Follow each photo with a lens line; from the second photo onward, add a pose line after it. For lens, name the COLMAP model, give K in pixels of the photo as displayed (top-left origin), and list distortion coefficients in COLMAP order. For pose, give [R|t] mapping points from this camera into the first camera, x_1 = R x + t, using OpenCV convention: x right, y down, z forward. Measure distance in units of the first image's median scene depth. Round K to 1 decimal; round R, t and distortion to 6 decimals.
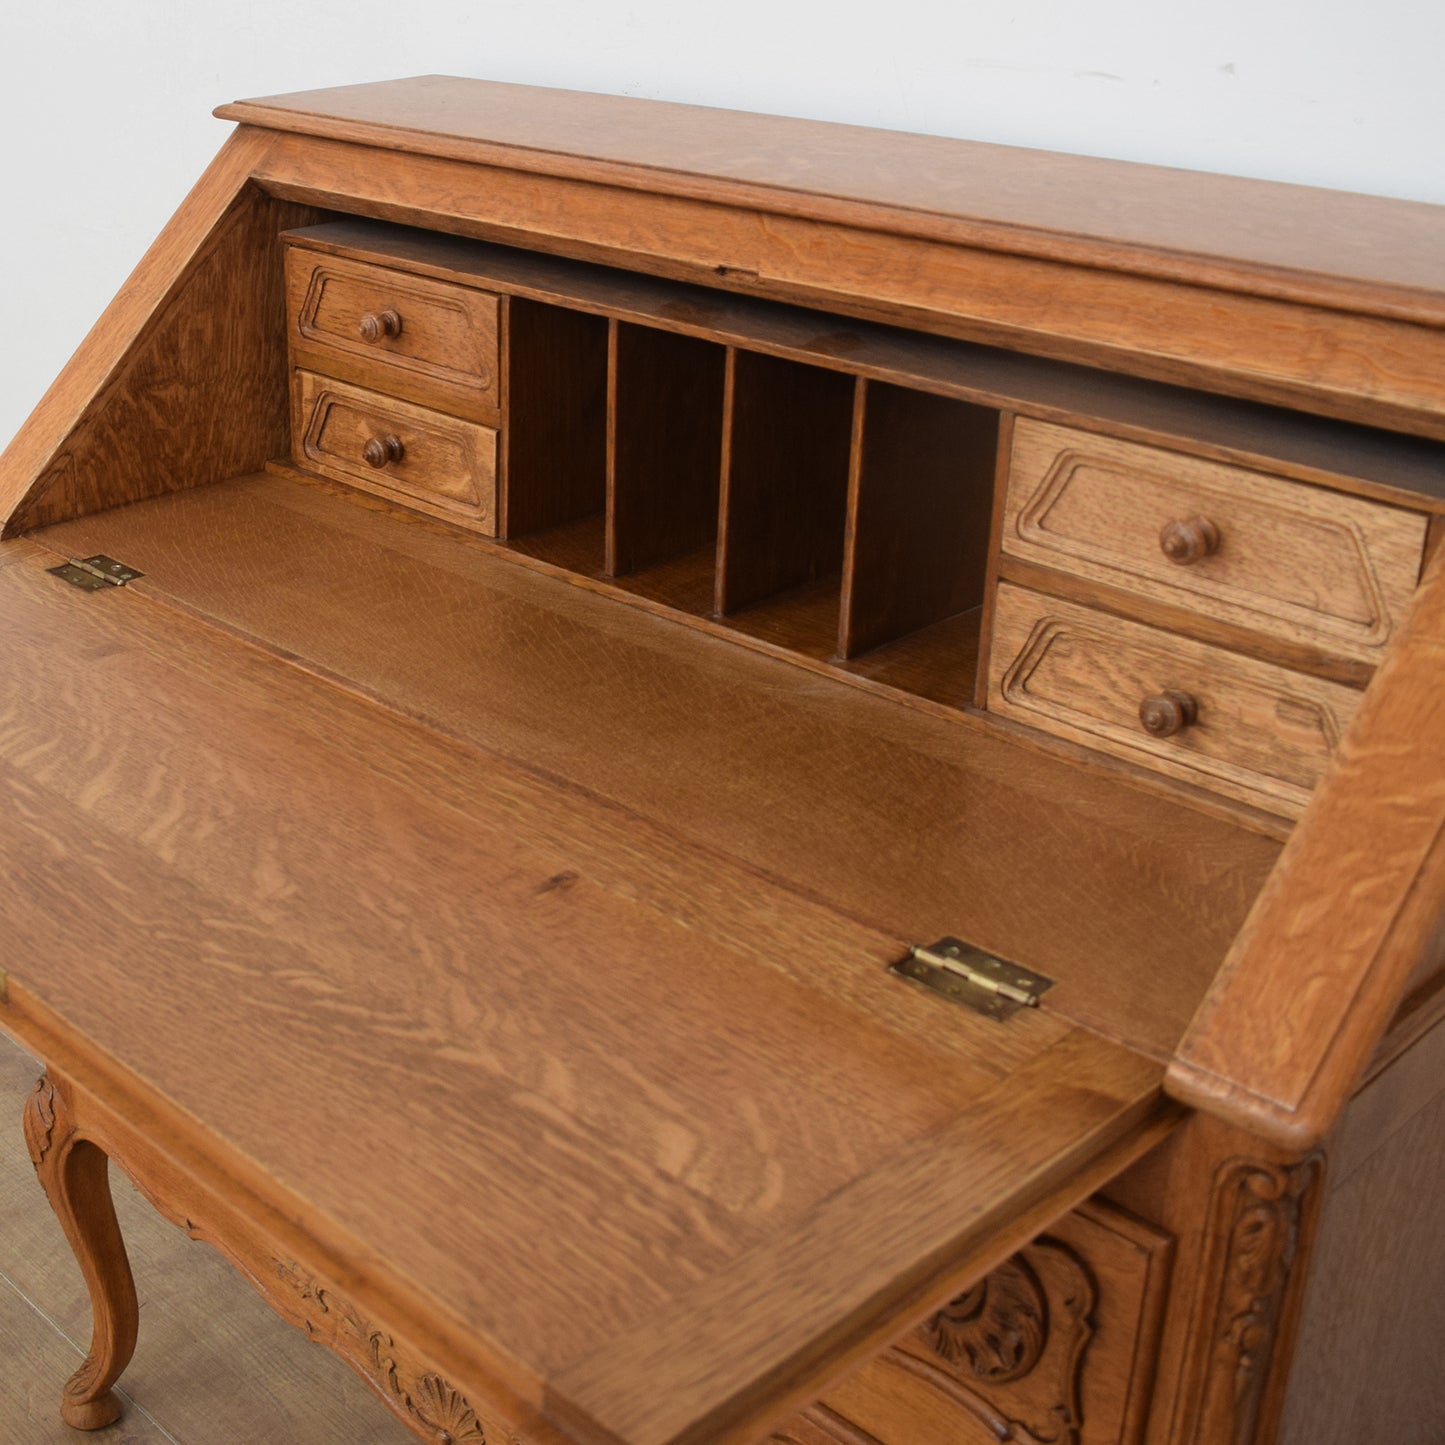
lens RADIAL K [[2080.4, 0, 417.7], [0, 2080.4, 557.9], [0, 0, 1]] dist [-0.111818, 0.037304]
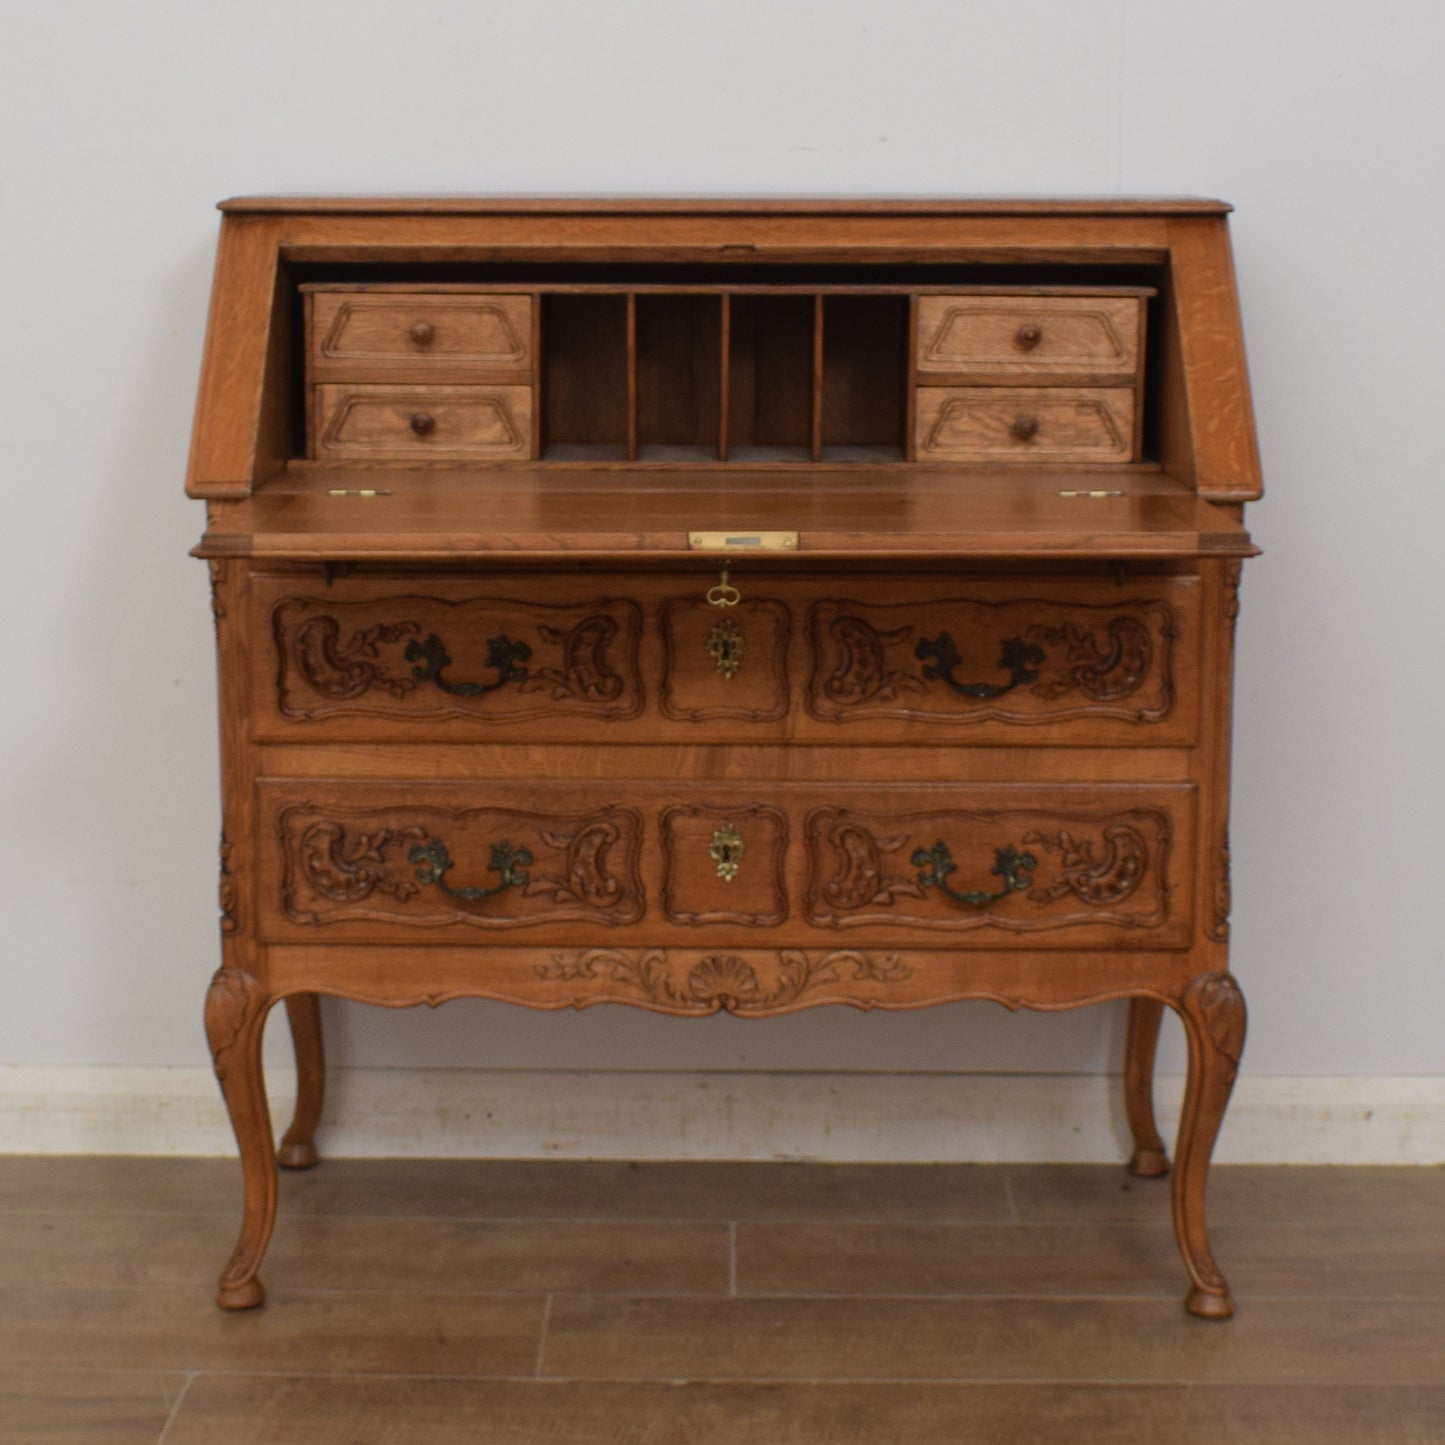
lens RADIAL K [[2973.1, 0, 722.5], [0, 2973.1, 722.5], [0, 0, 1]] dist [-0.067186, -0.136396]
pose [[0.654816, -0.123871, 0.745568, -1.919174], [0.245062, 0.967980, -0.054409, 0.416166], [-0.714955, 0.218338, 0.664205, -0.621742]]
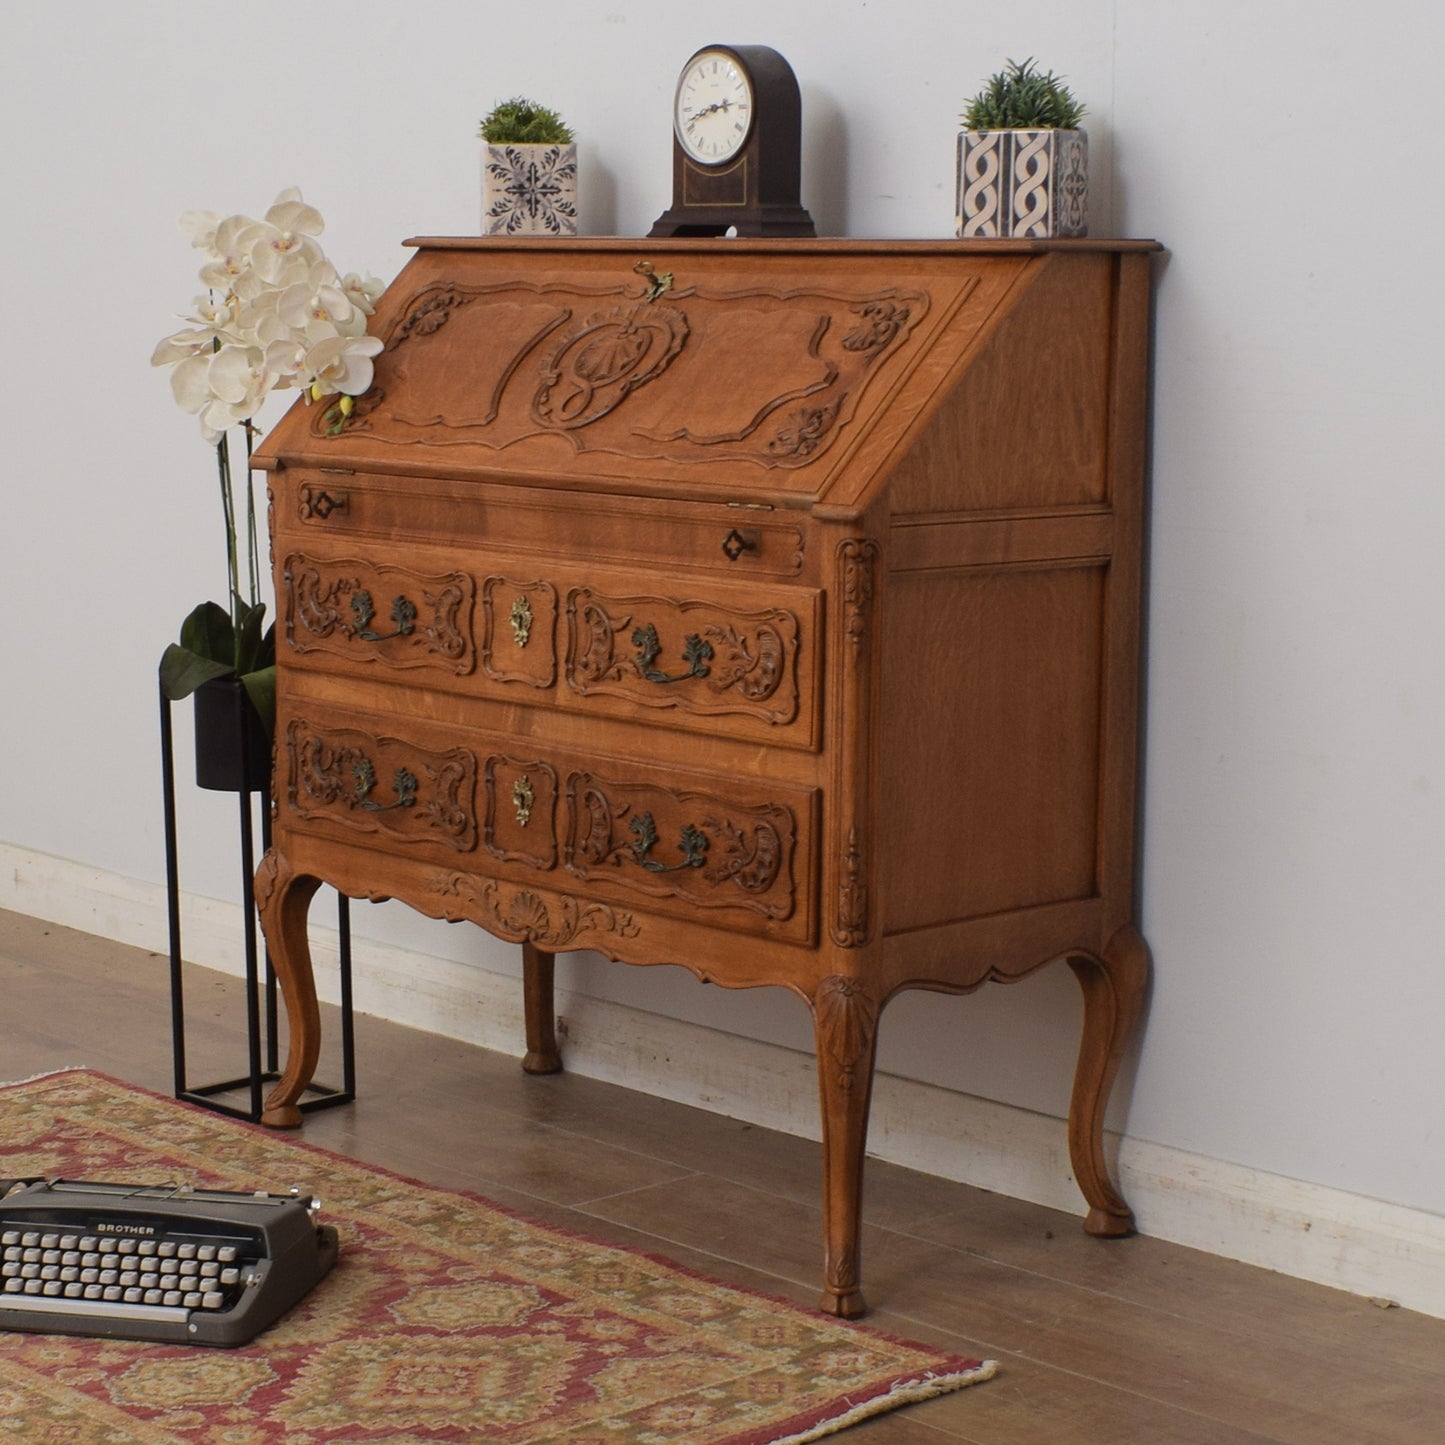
lens RADIAL K [[3357.7, 0, 691.1], [0, 3357.7, 794.2], [0, 0, 1]] dist [-0.052534, -0.424227]
pose [[0.998840, 0.016934, 0.045082, 0.026975], [-0.008309, 0.982701, -0.185014, 1.004651], [-0.047435, 0.184425, 0.981701, -2.202914]]
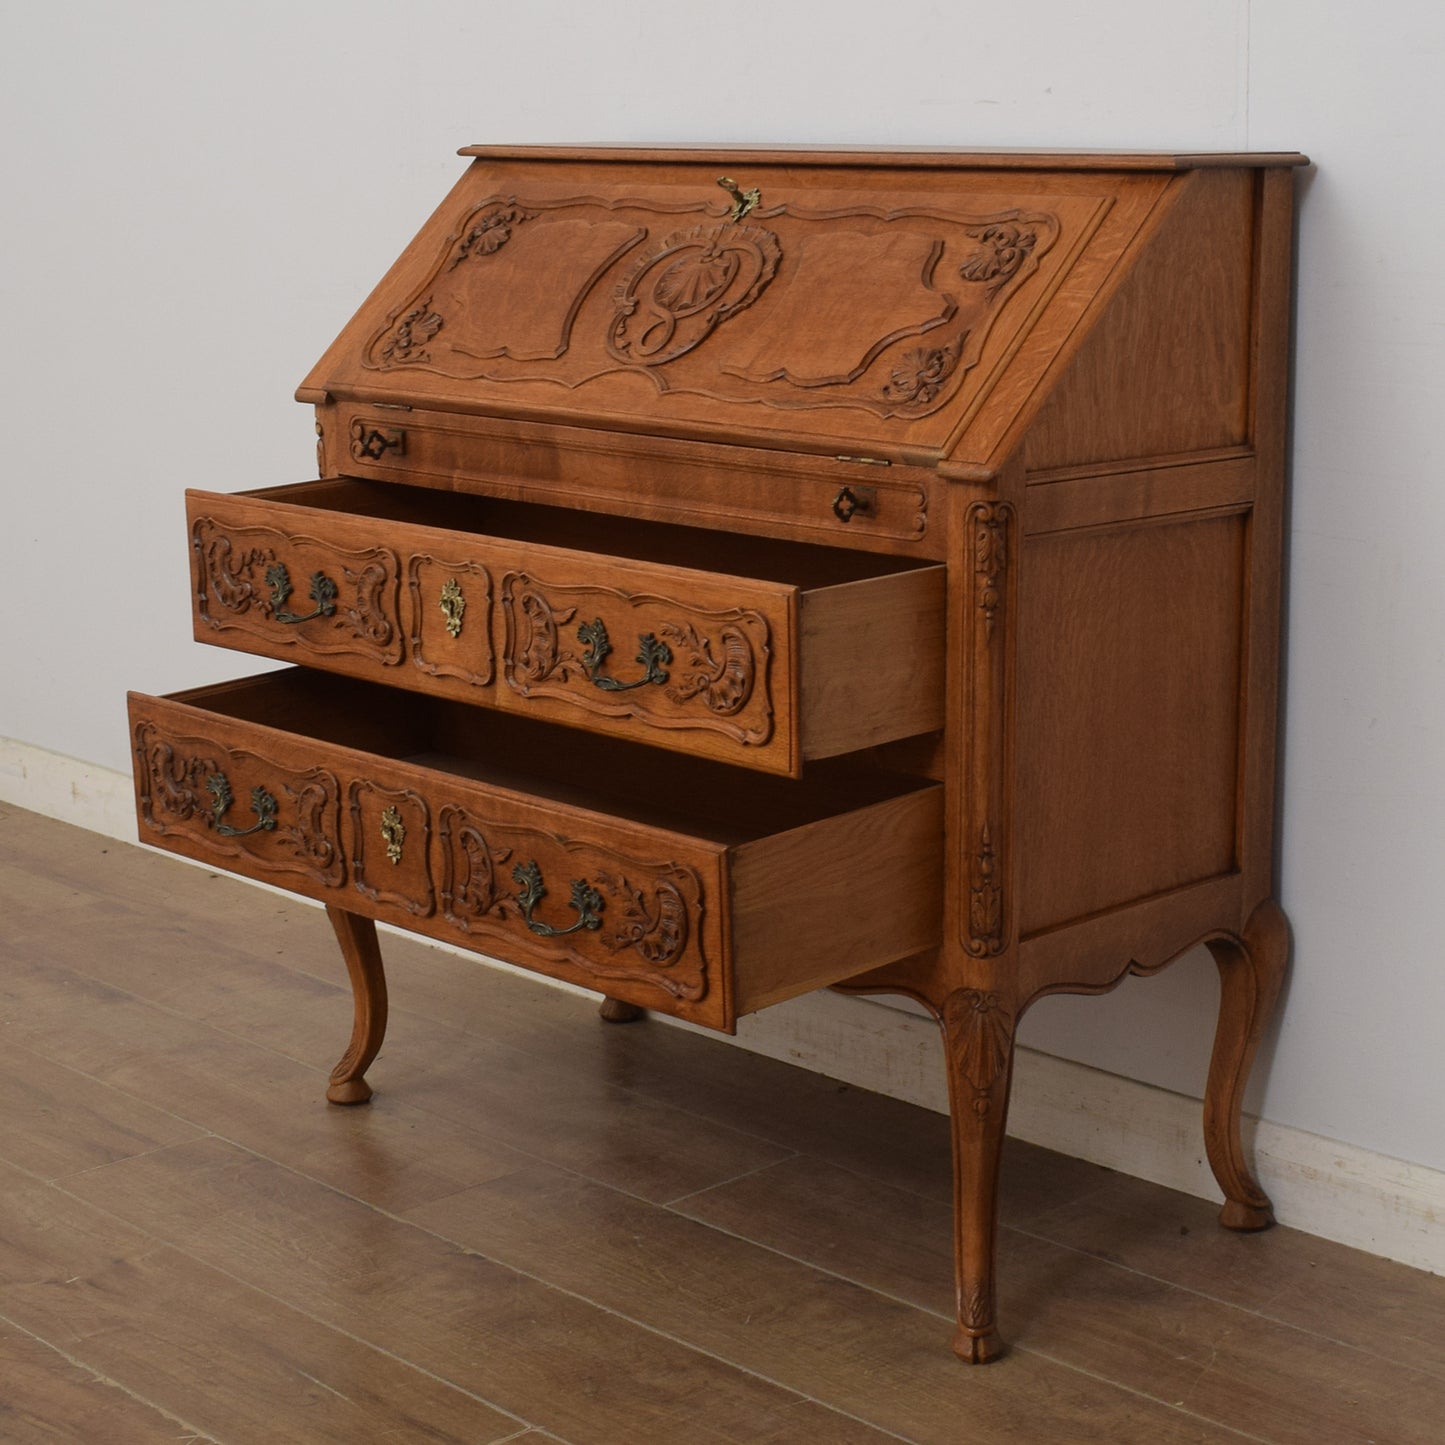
lens RADIAL K [[2828.7, 0, 874.9], [0, 2828.7, 697.0], [0, 0, 1]] dist [-0.082560, -0.052018]
pose [[0.994155, -0.002303, 0.107935, -0.024006], [0.017707, 0.989711, -0.141980, 0.686848], [-0.106498, 0.143061, 0.983967, -1.453397]]
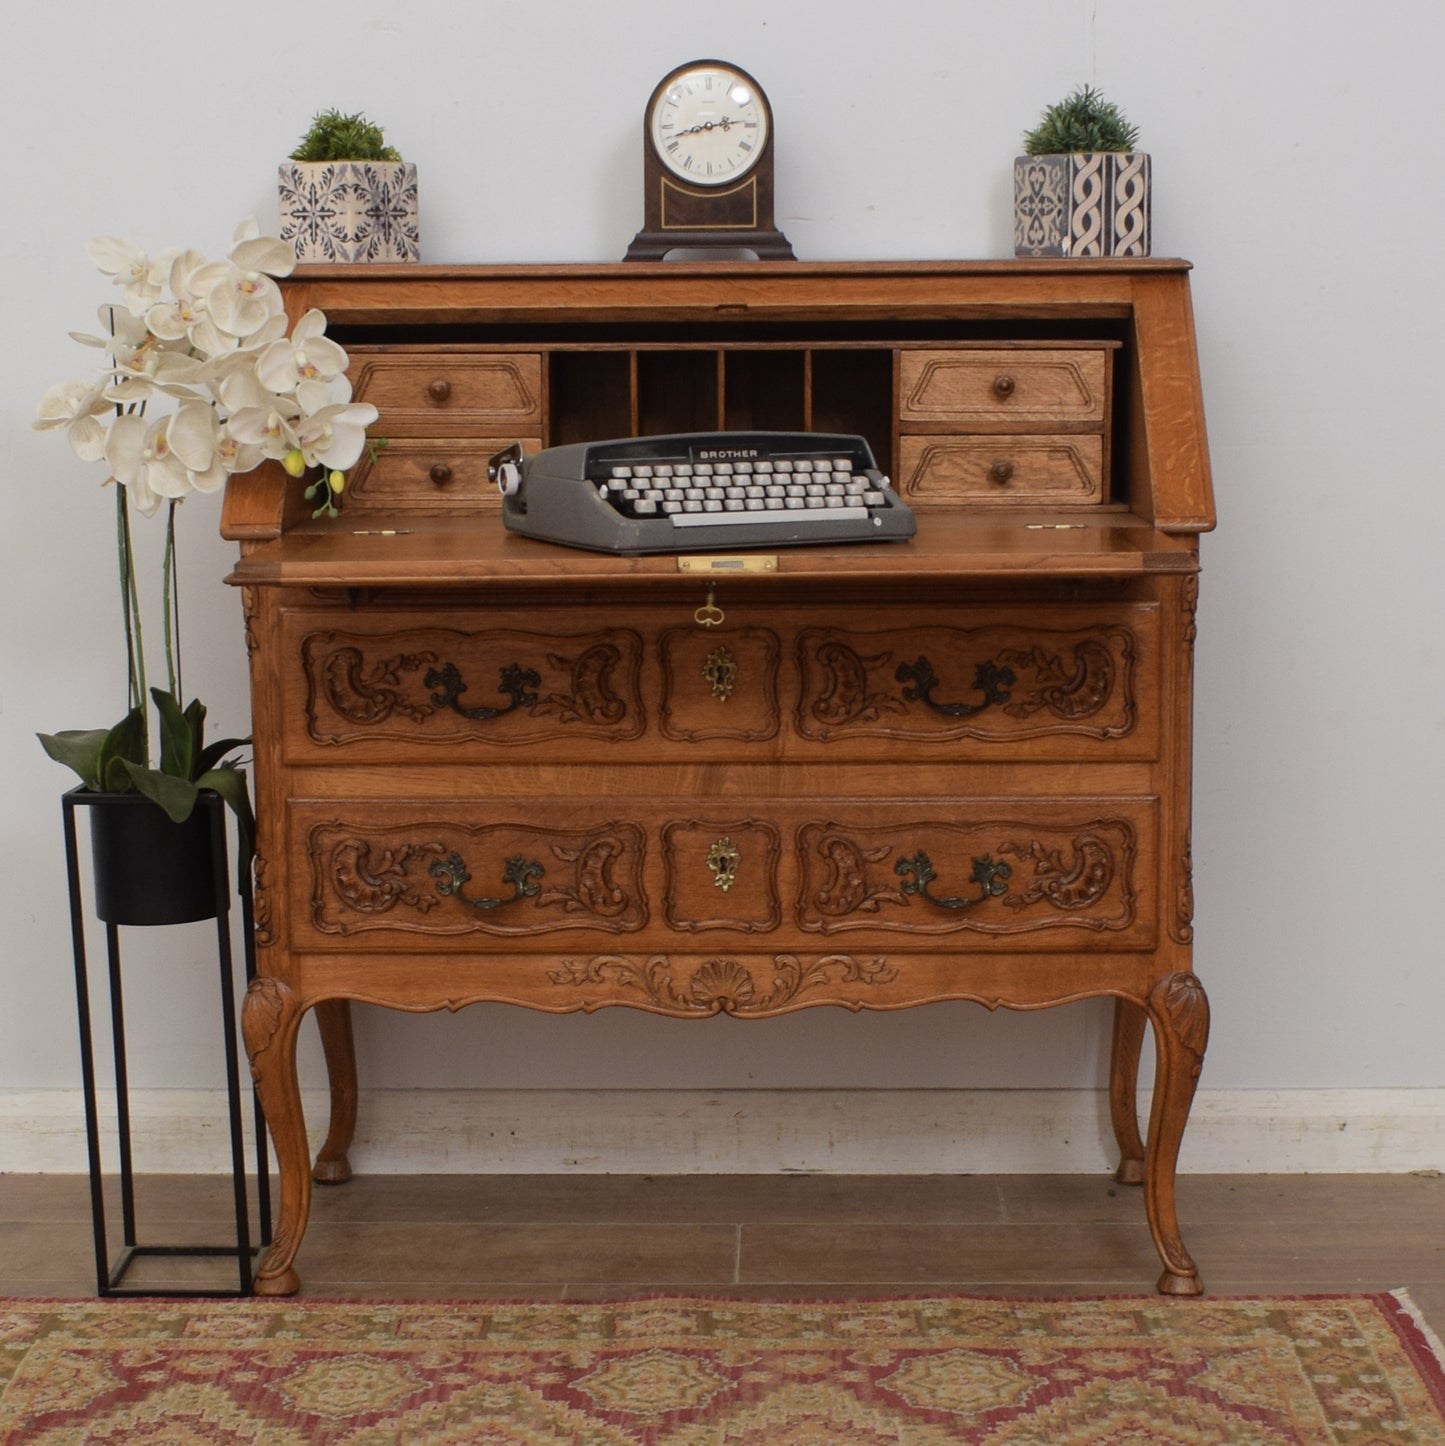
lens RADIAL K [[3082.8, 0, 765.7], [0, 3082.8, 847.5], [0, 0, 1]] dist [-0.069430, -0.054873]
pose [[0.659357, -0.126291, 0.741147, -2.122403], [0.253380, 0.965447, -0.060907, 0.558519], [-0.707846, 0.227951, 0.668574, -0.851184]]
